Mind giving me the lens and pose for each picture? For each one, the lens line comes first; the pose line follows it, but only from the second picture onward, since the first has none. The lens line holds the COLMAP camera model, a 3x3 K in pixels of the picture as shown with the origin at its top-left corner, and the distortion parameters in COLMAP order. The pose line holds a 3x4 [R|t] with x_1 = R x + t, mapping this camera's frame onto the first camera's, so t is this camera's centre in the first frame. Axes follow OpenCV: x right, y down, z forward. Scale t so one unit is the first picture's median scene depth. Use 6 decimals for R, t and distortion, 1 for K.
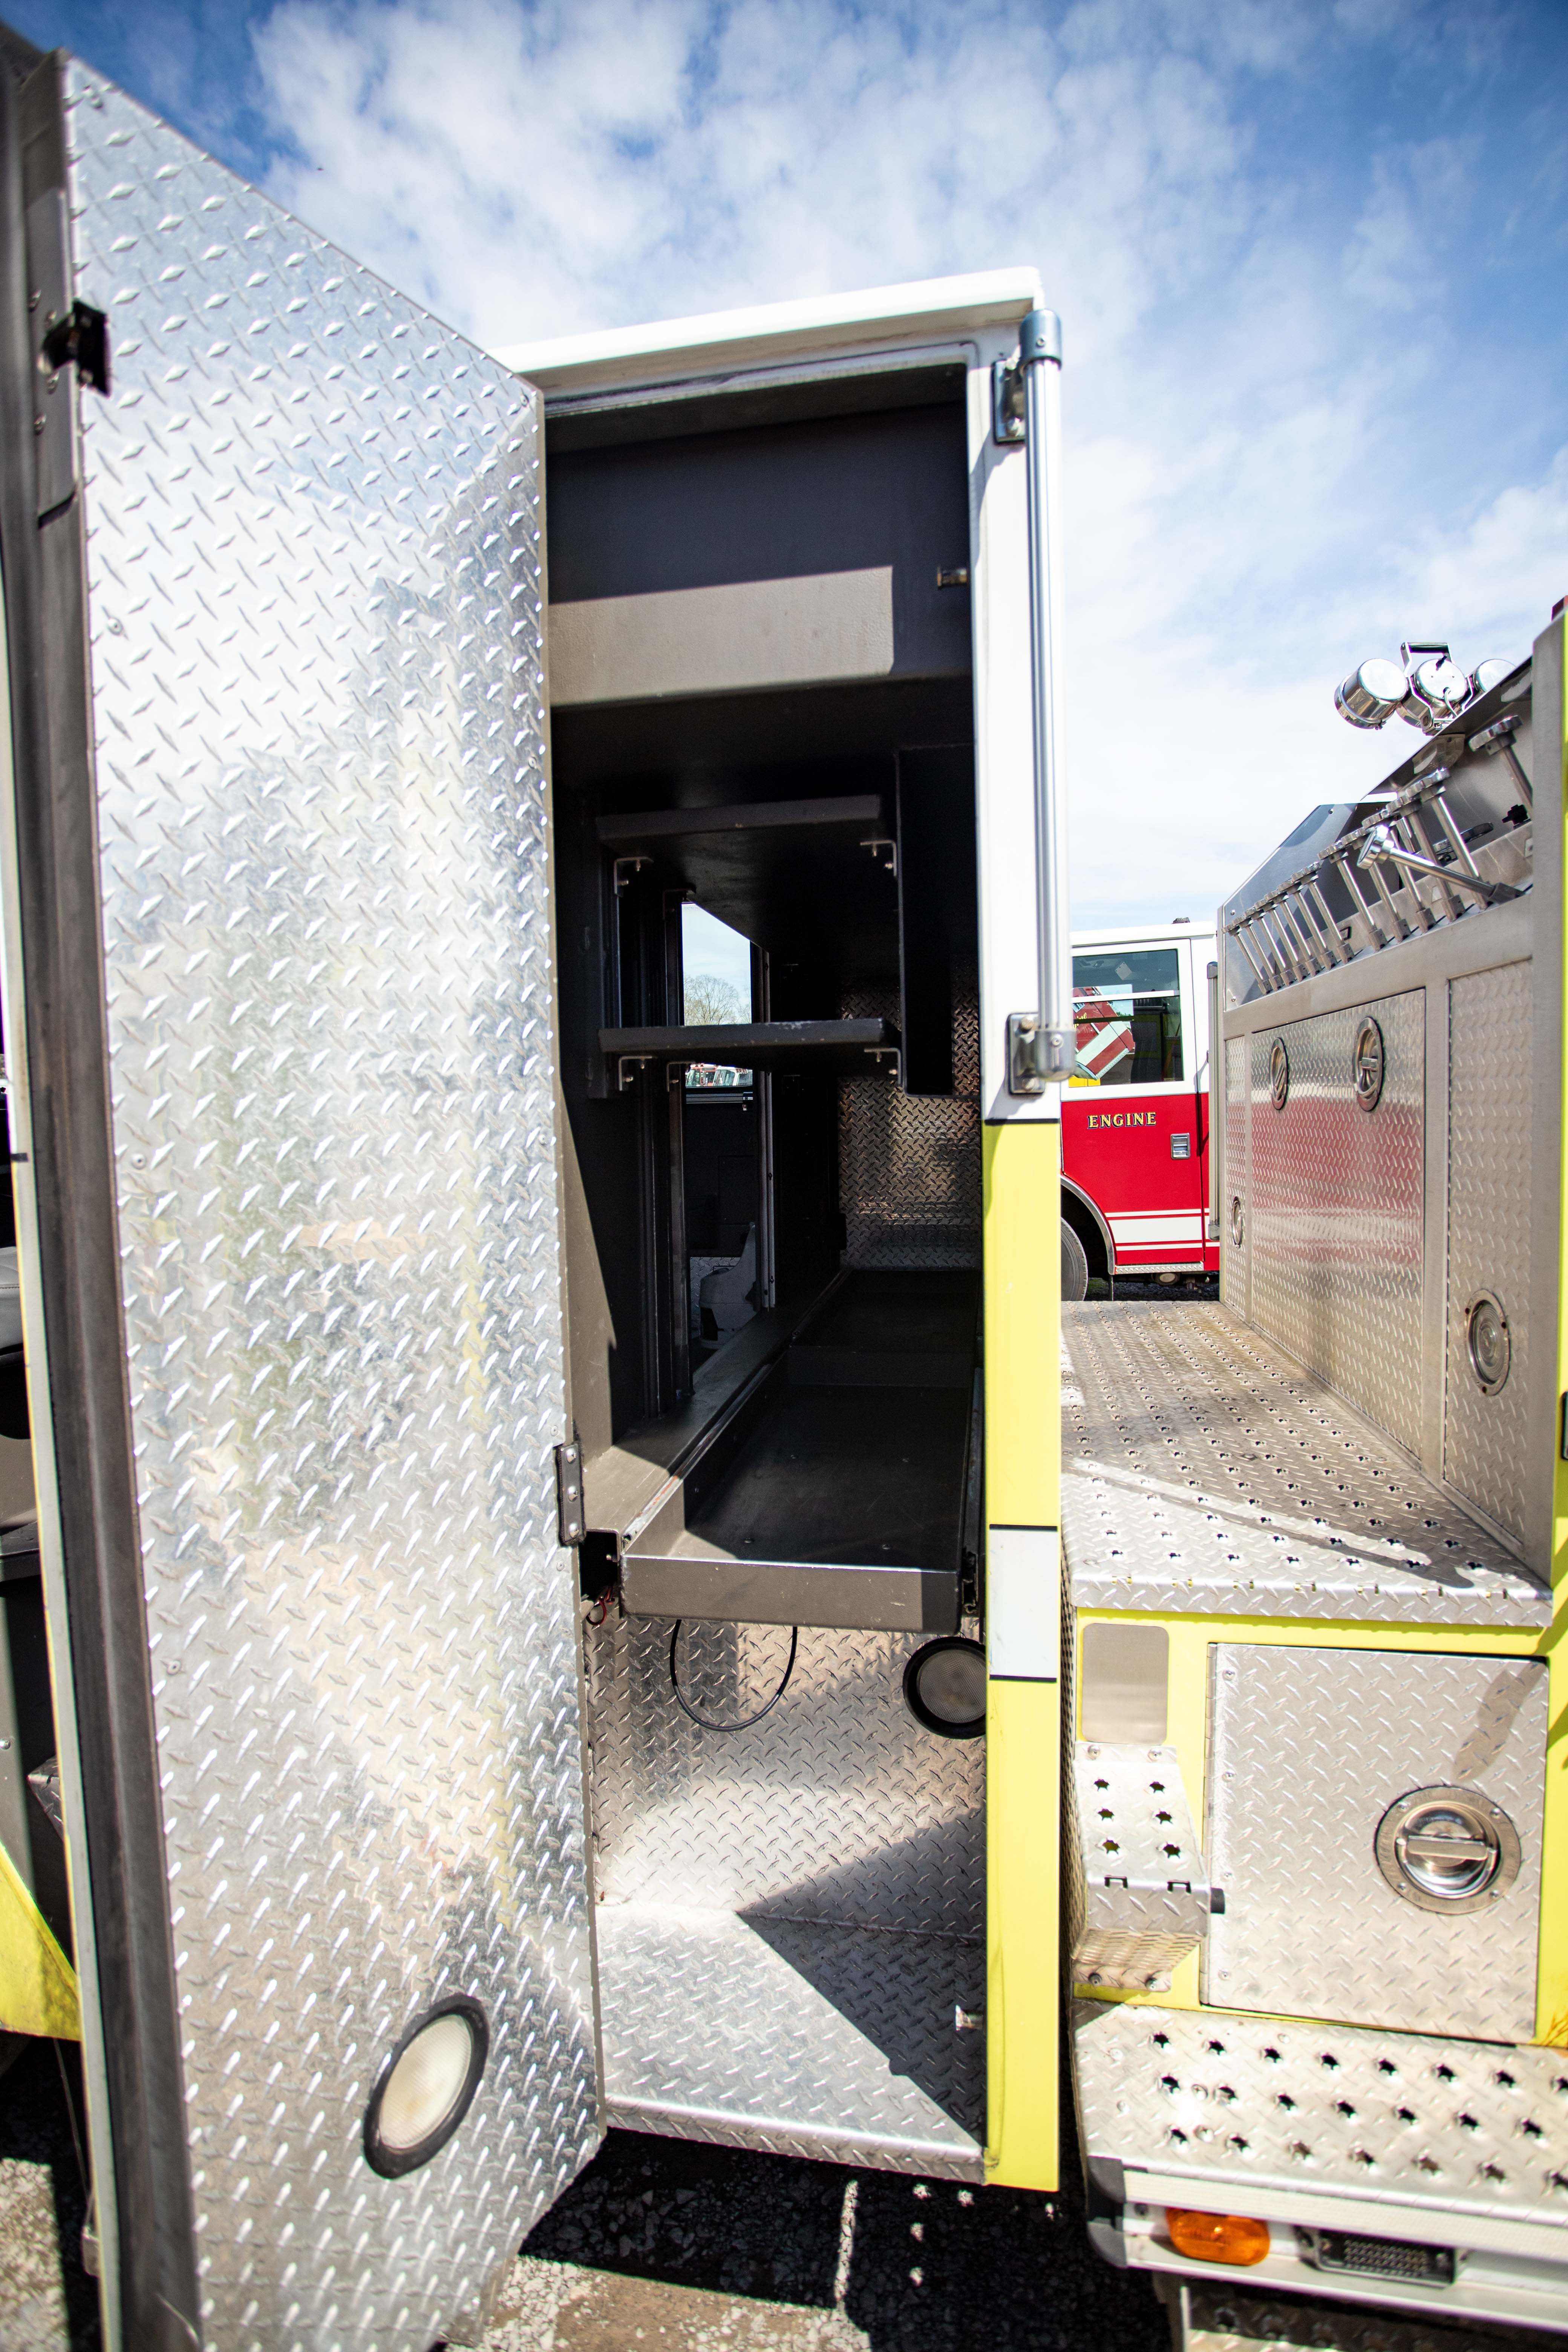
lens RADIAL K [[1134.7, 0, 782.6], [0, 1134.7, 1171.0], [0, 0, 1]] dist [-0.064568, 0.024782]
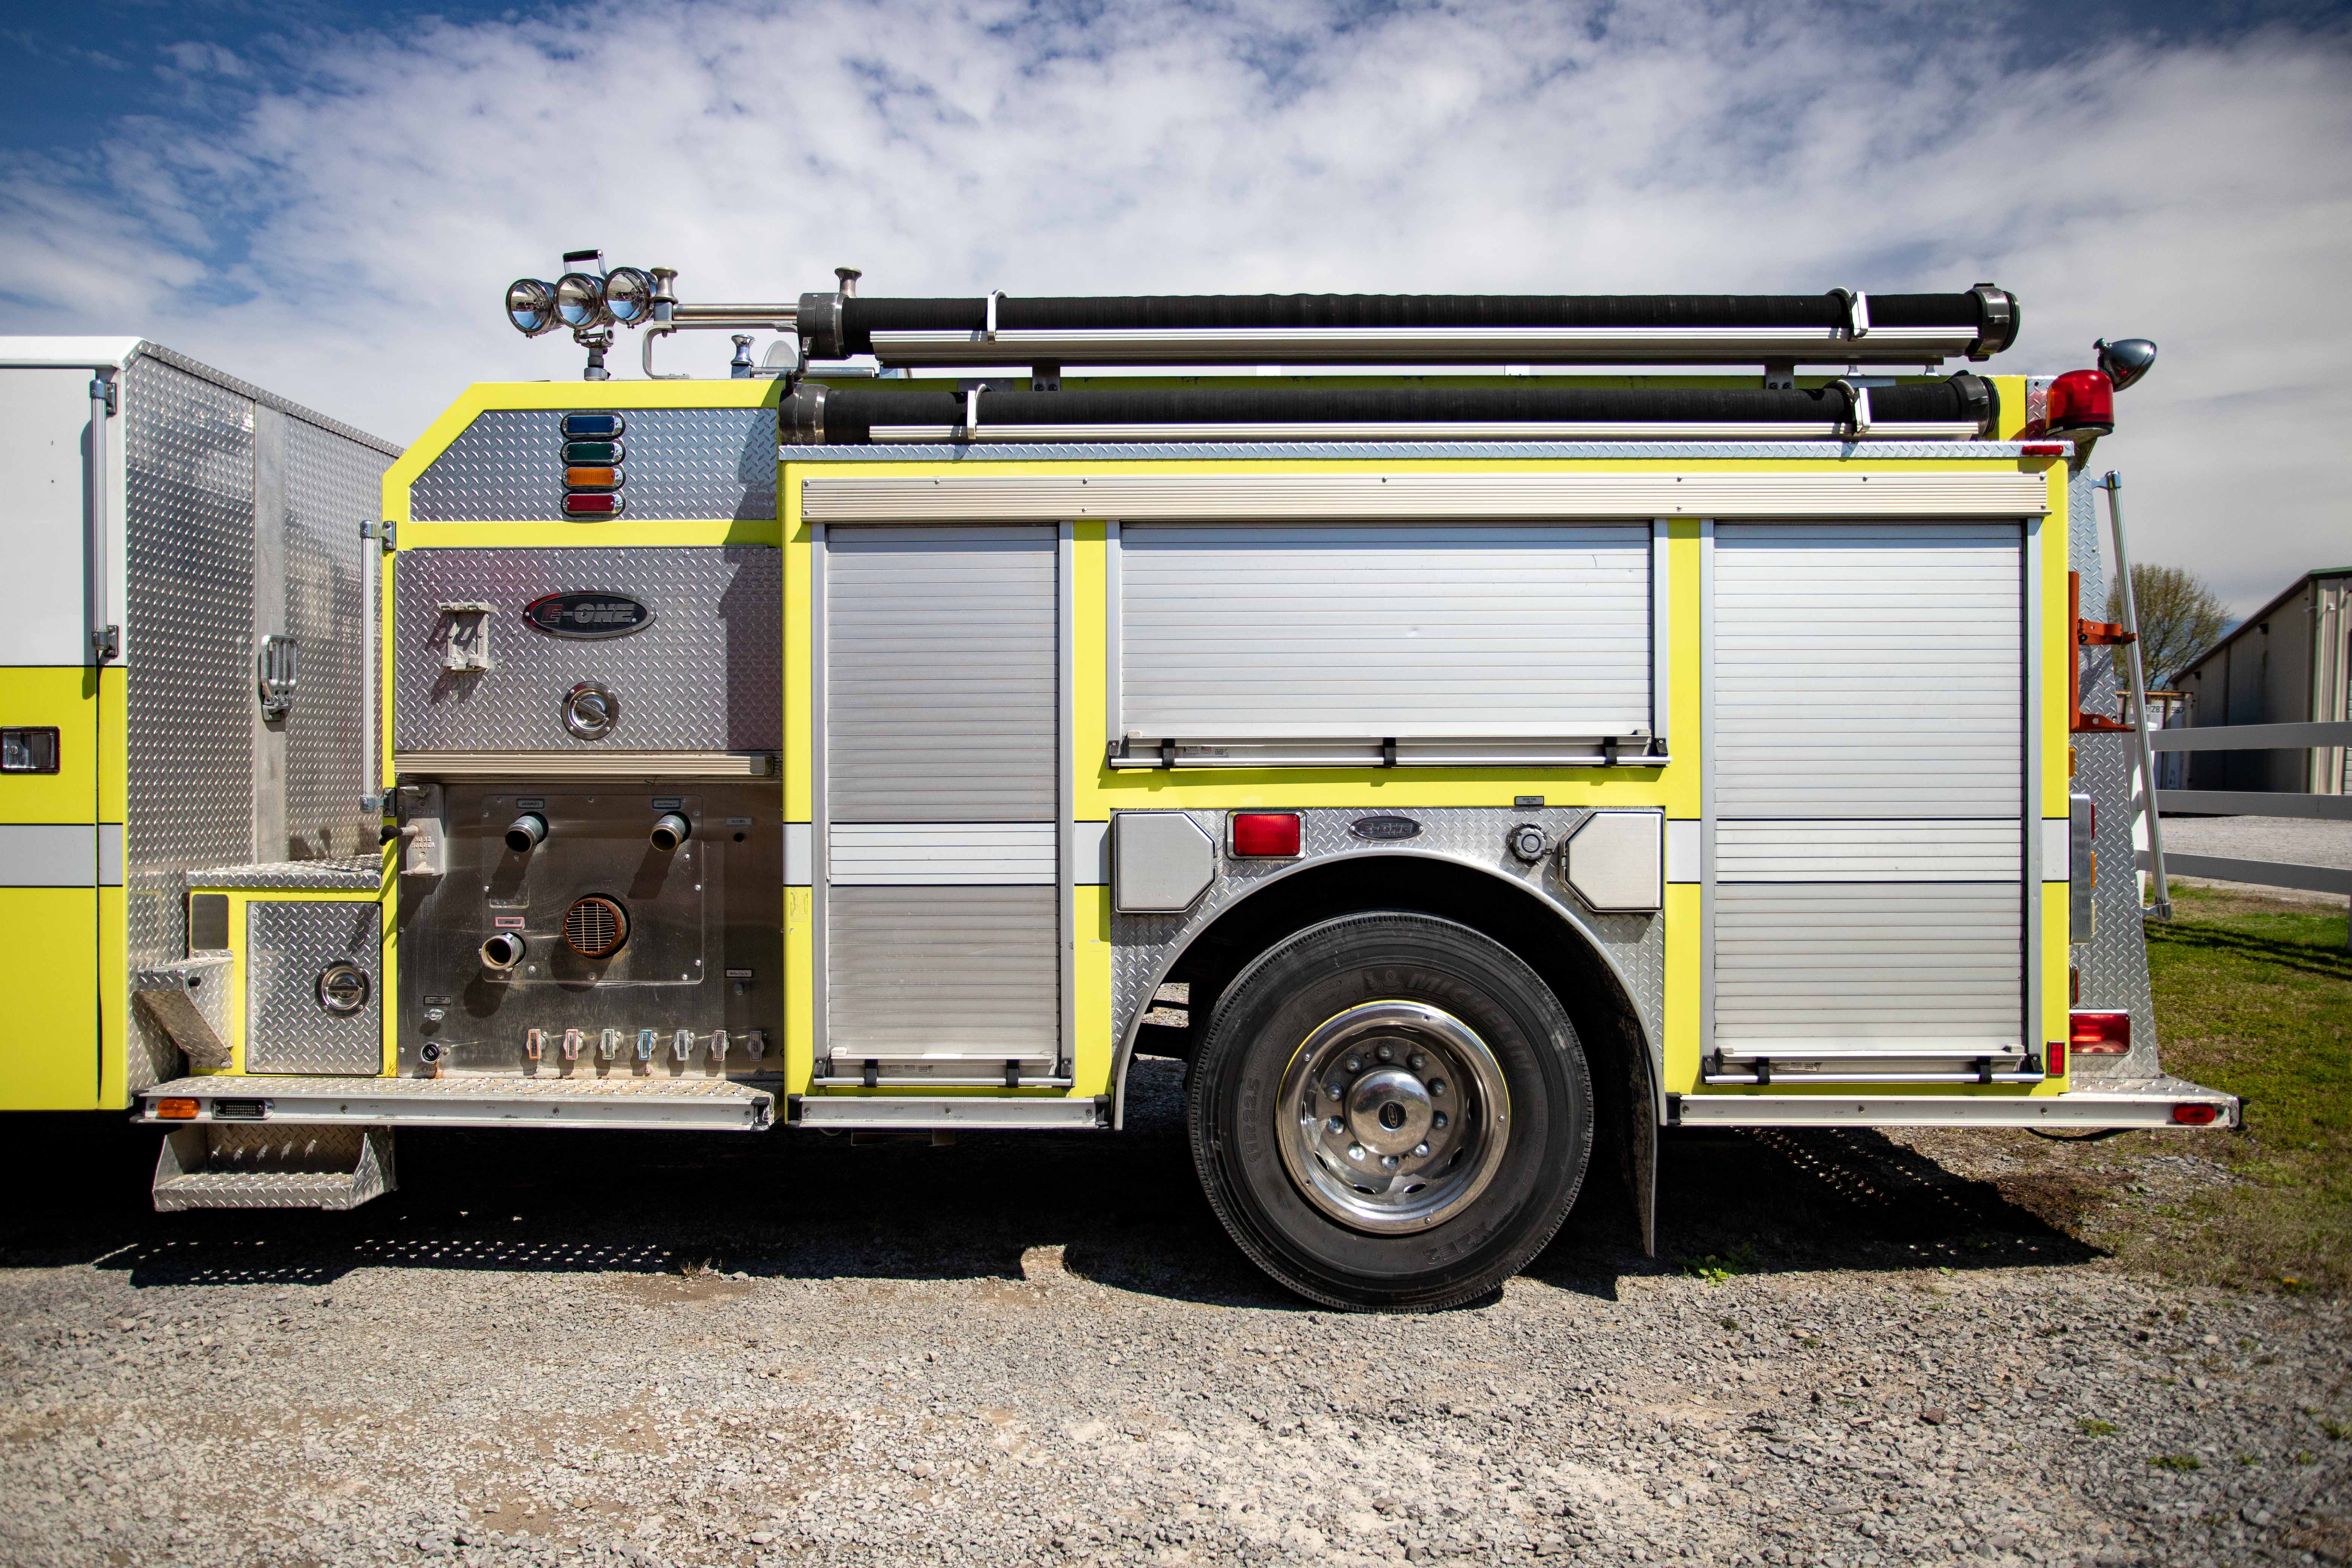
lens RADIAL K [[1600.2, 0, 1169.3], [0, 1600.2, 781.1], [0, 0, 1]] dist [-0.035070, 0.036586]
pose [[0.988642, 0.016928, 0.149336, 1.768228], [-0.009084, 0.998550, -0.053055, 0.332162], [-0.150017, 0.051096, 0.987362, -2.519592]]
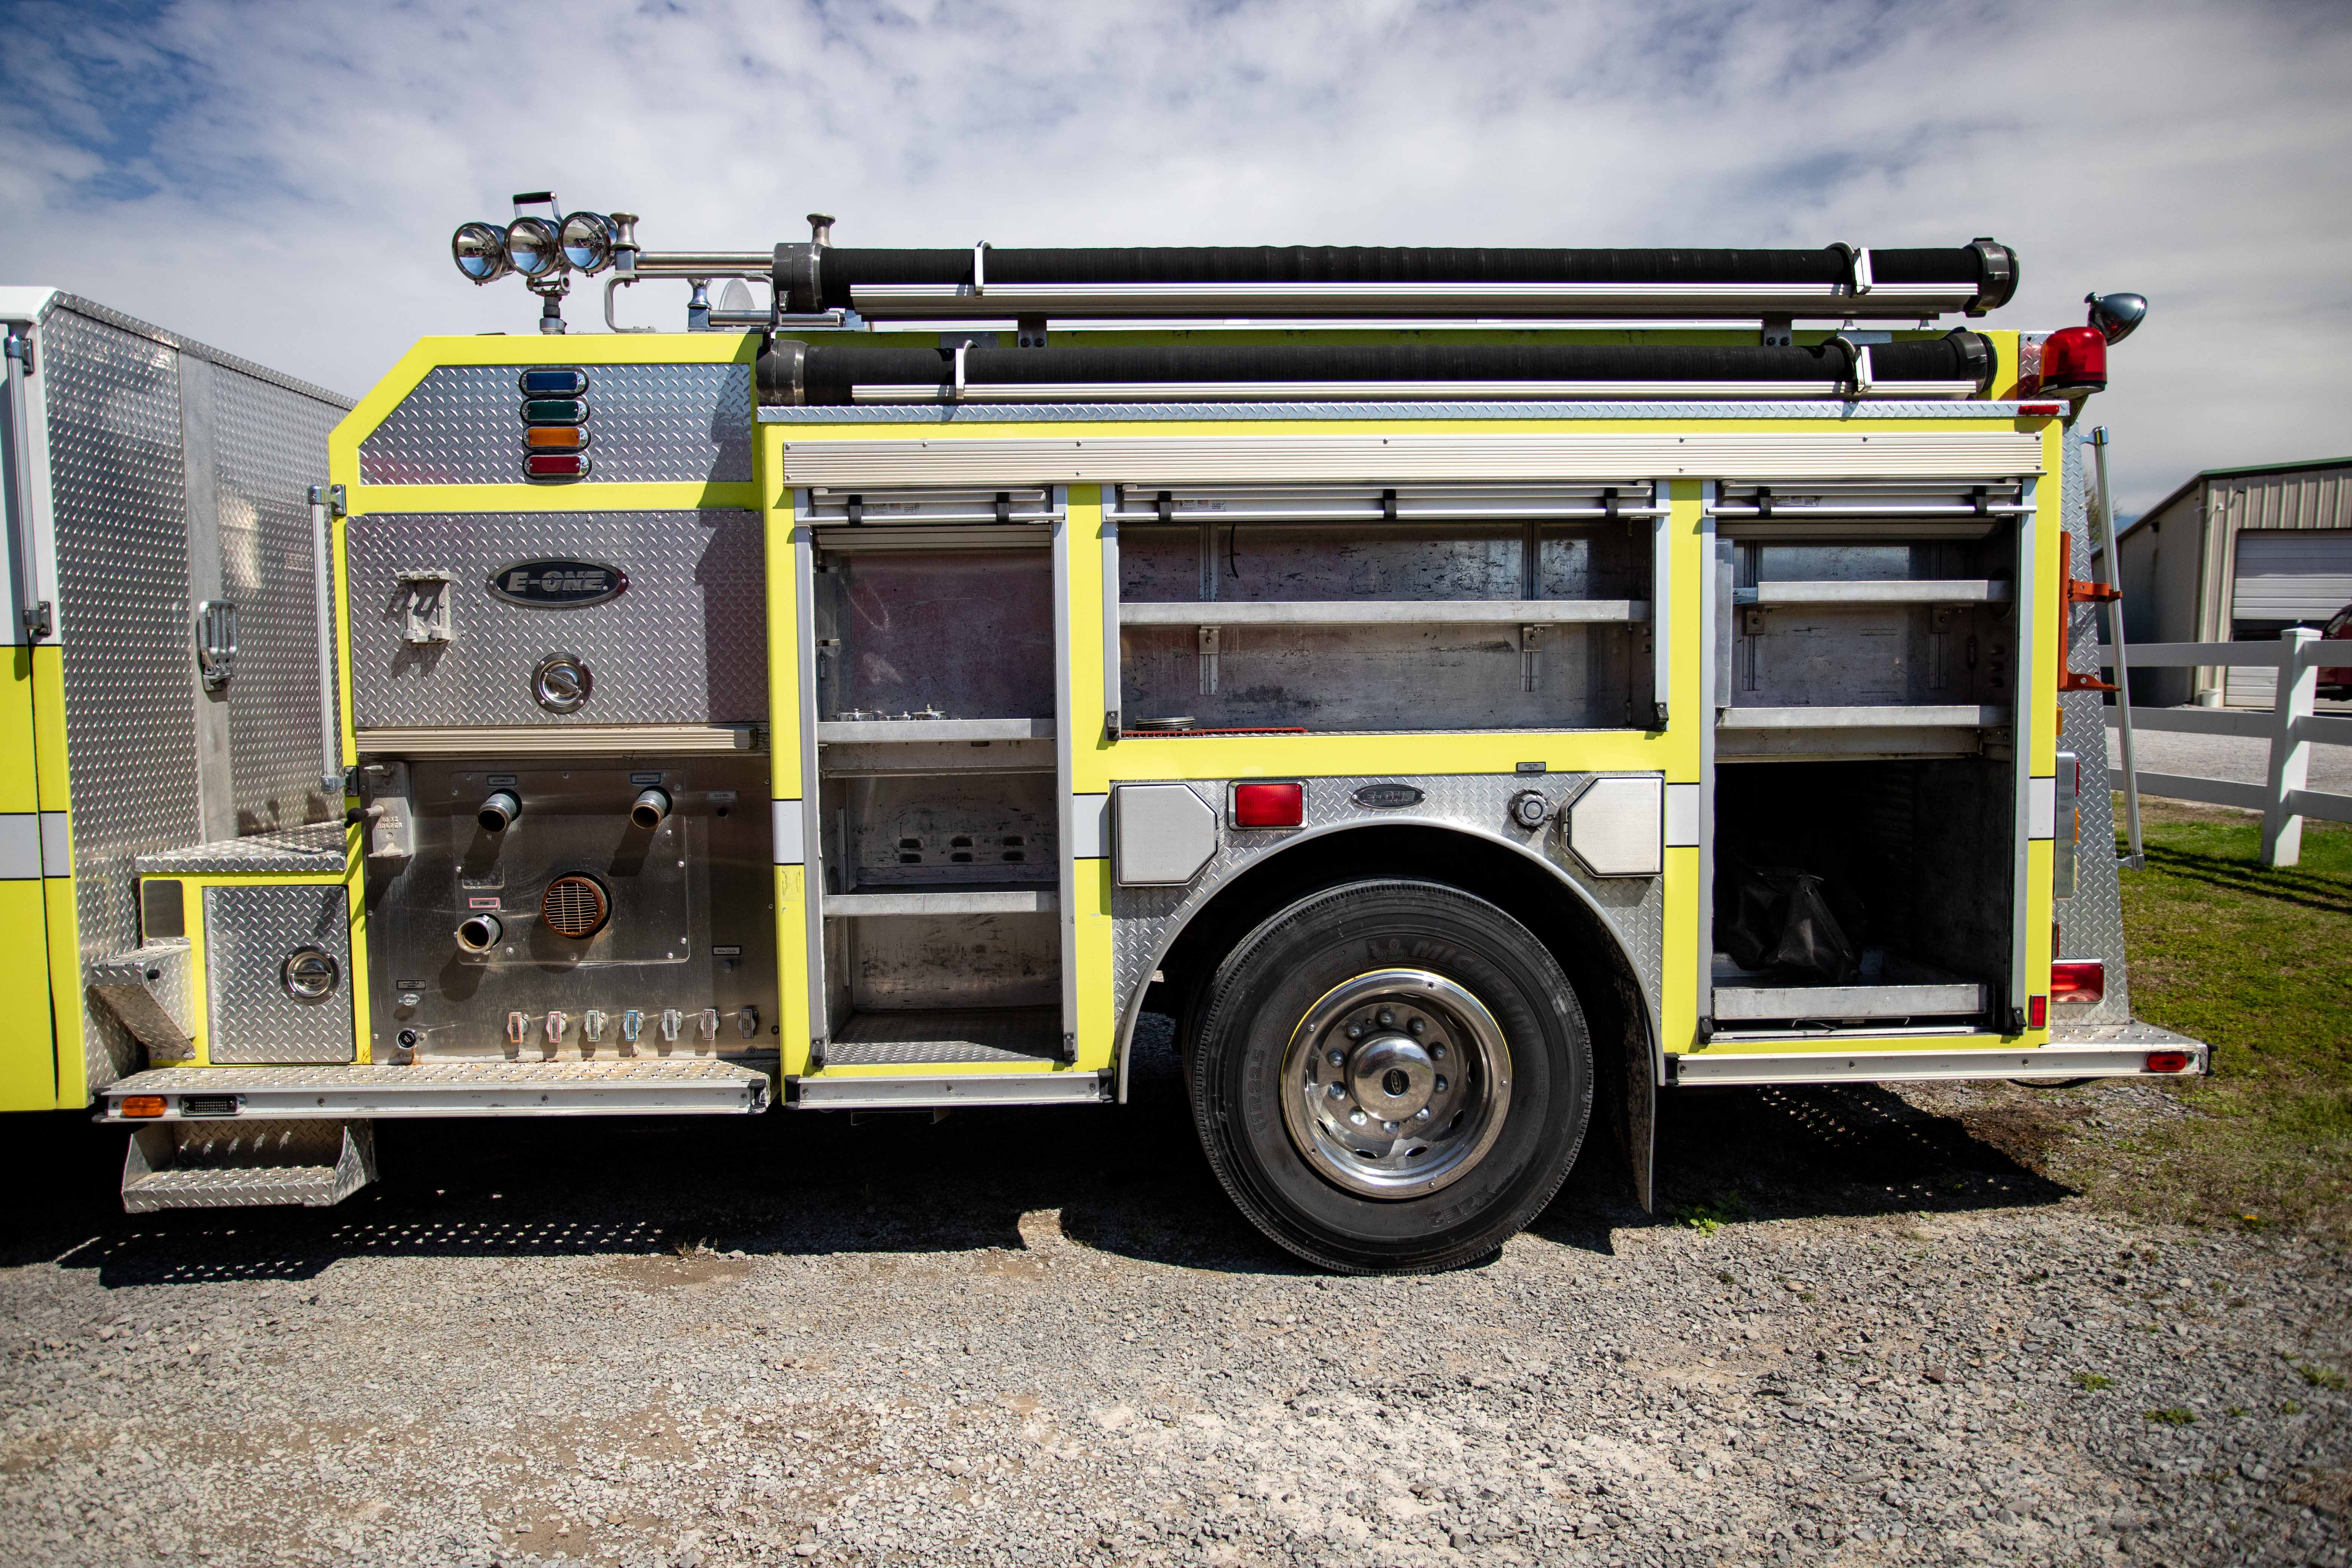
lens RADIAL K [[1600.2, 0, 1172.5], [0, 1600.2, 784.0], [0, 0, 1]] dist [-0.035070, 0.036586]
pose [[0.978842, -0.007299, 0.204489, 1.614774], [0.005128, 0.999925, 0.011145, 0.196105], [-0.204555, -0.009861, 0.978805, -2.442036]]
